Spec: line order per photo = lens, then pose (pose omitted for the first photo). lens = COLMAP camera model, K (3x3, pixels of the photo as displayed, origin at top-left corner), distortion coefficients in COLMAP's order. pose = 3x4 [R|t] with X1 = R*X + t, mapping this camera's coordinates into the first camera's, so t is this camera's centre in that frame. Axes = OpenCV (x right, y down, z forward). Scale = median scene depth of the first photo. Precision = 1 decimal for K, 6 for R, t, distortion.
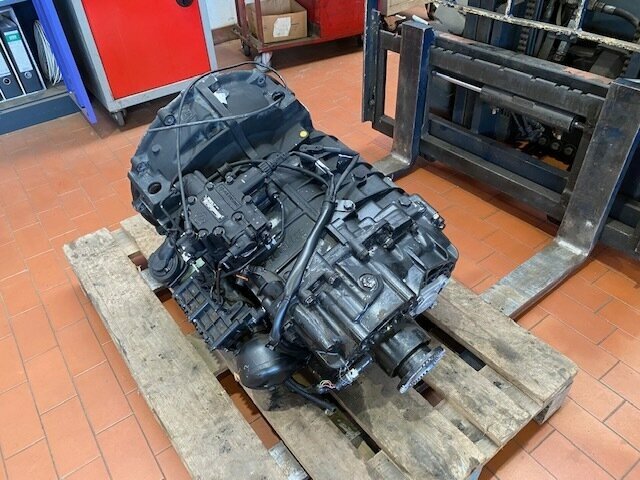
lens RADIAL K [[526.6, 0, 320.0], [0, 526.6, 240.0], [0, 0, 1]] dist [-0.006103, -0.009055]
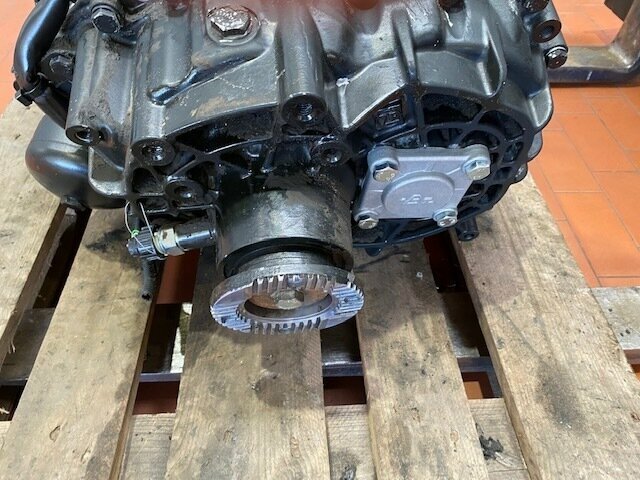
lens RADIAL K [[526.6, 0, 320.0], [0, 526.6, 240.0], [0, 0, 1]] dist [-0.006103, -0.009055]
pose [[0.826393, 0.459660, -0.325249, 0.281451], [-0.415159, 0.887592, 0.199557, 0.094906], [0.380417, -0.029882, 0.924332, 0.546919]]
